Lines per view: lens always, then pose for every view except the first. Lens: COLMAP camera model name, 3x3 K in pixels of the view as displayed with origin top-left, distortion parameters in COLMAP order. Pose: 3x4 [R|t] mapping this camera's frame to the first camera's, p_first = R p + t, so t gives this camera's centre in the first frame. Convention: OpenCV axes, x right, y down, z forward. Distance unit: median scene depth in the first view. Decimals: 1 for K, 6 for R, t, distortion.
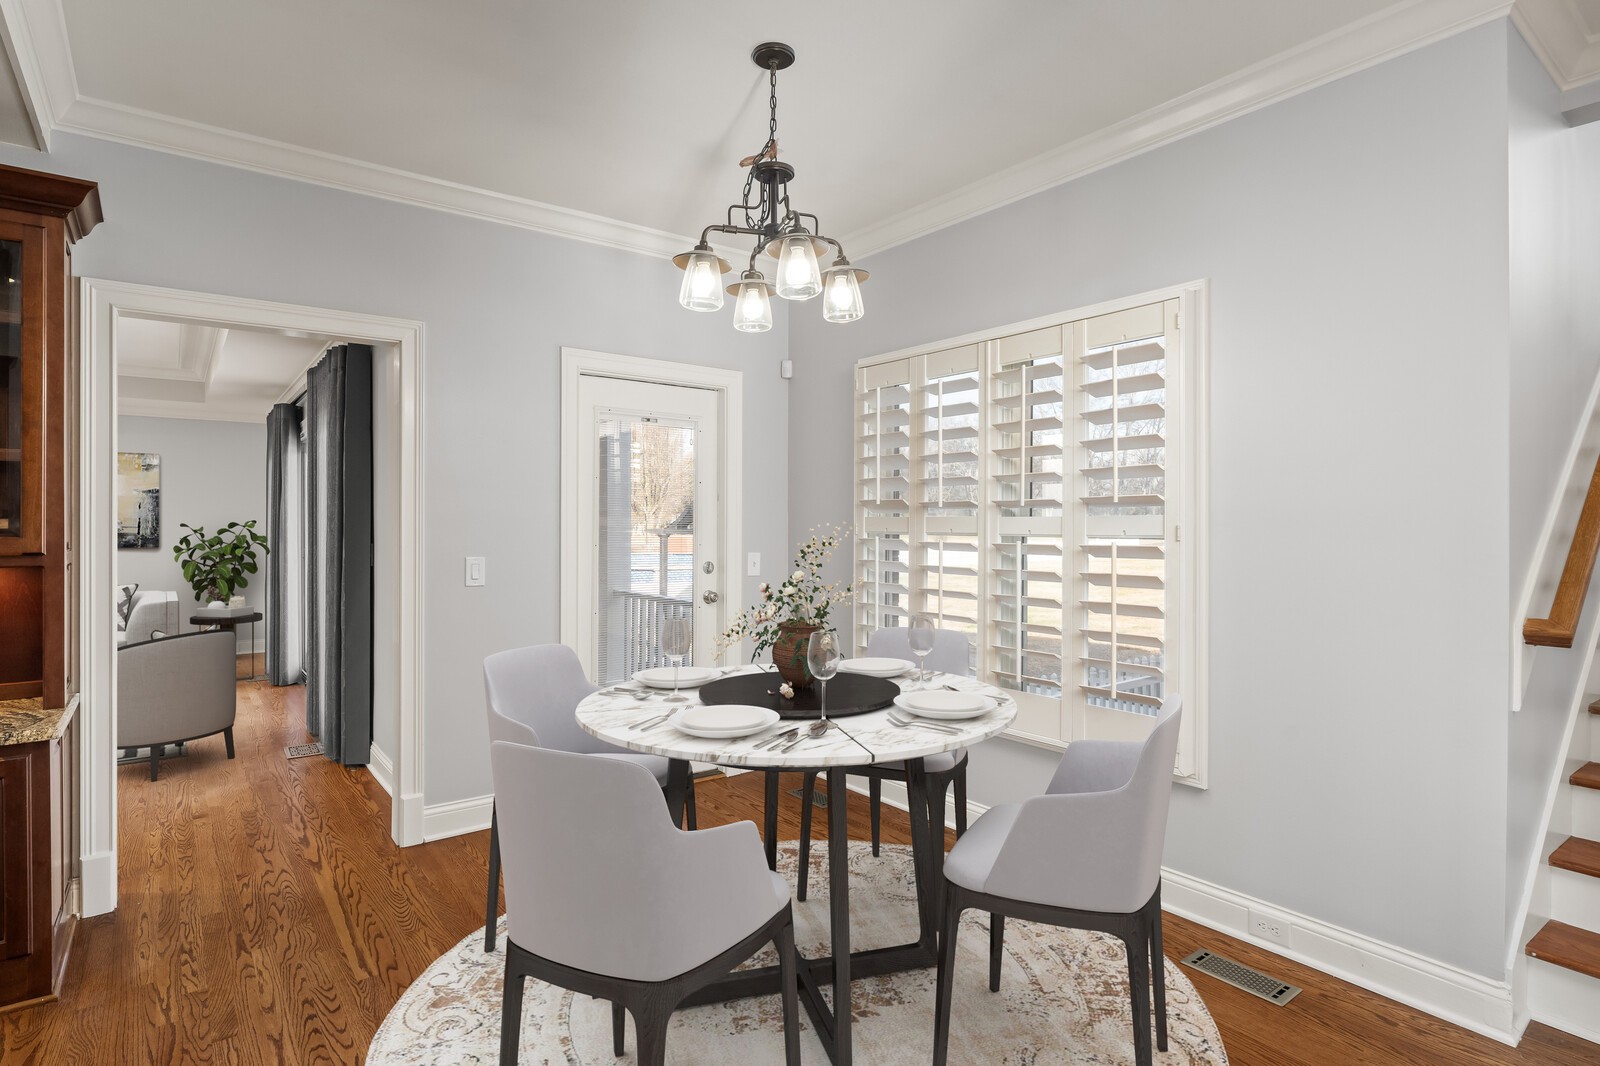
lens RADIAL K [[802.8, 0, 809.9], [0, 802.8, 530.7], [0, 0, 1]] dist [-0.000102, 0.000058]
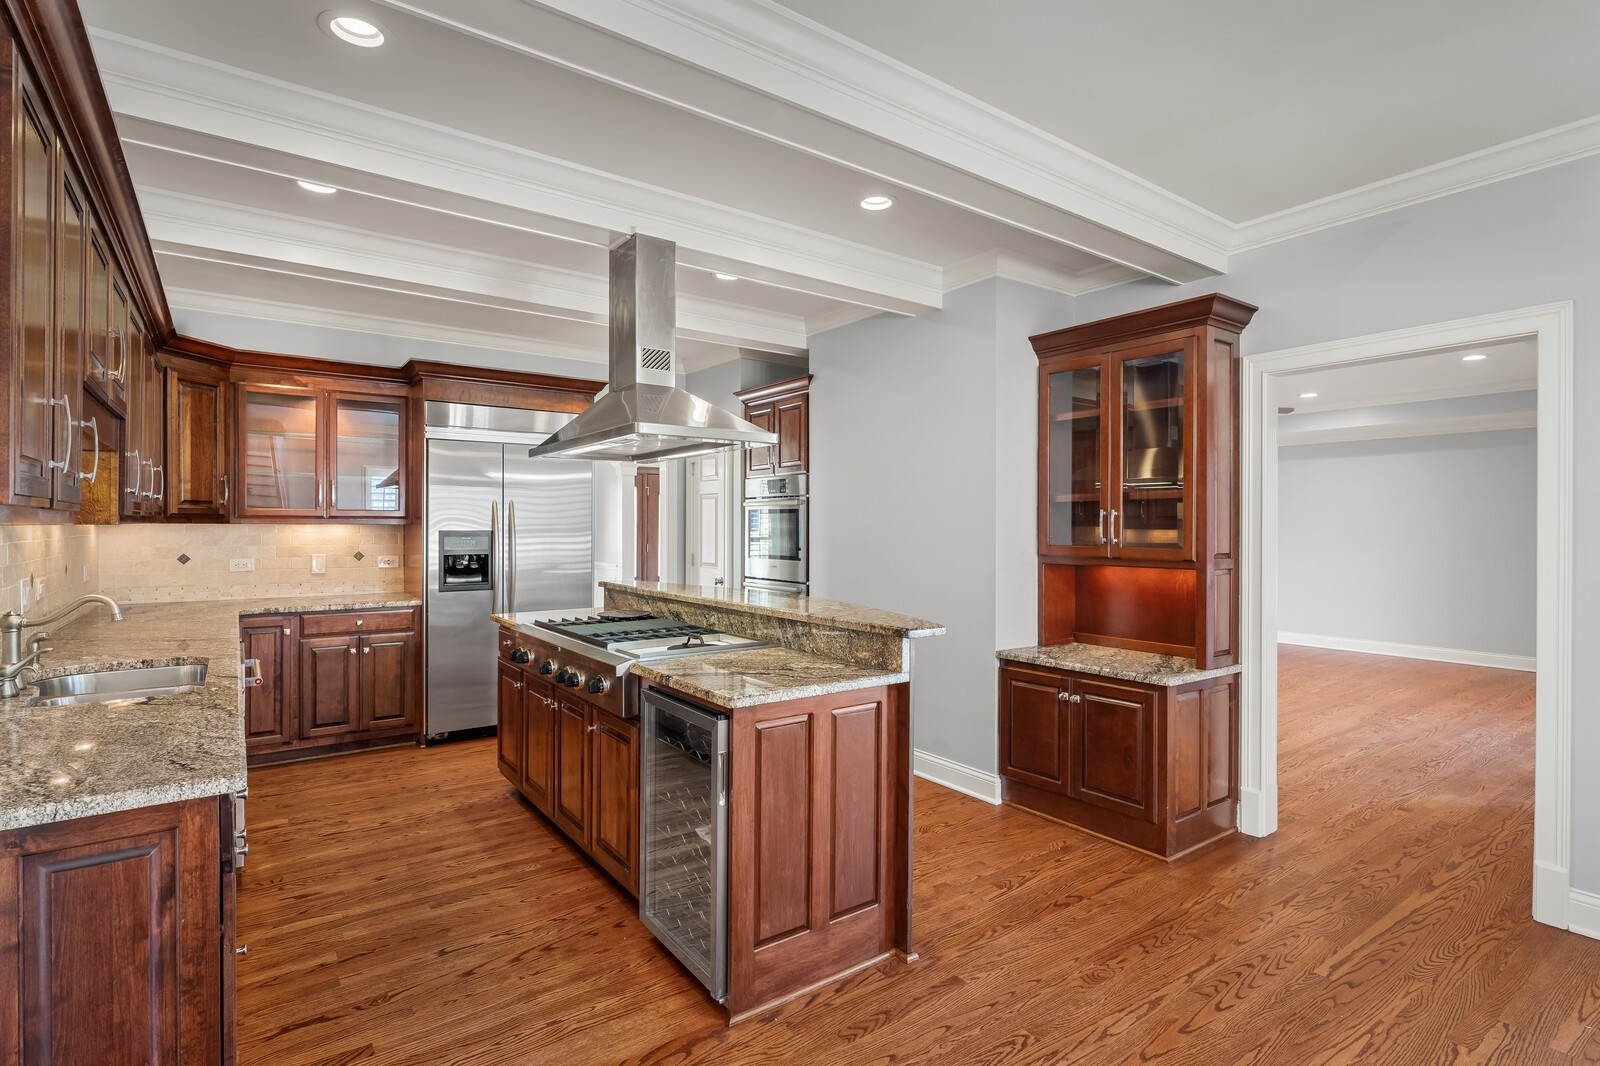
lens RADIAL K [[802.8, 0, 812.3], [0, 802.8, 533.6], [0, 0, 1]] dist [-0.000102, 0.000058]
pose [[-0.039974, 0.002035, -0.999199, 0.452939], [-0.001299, 0.999997, 0.002089, -0.020053], [0.999200, 0.001382, -0.039971, 0.323358]]
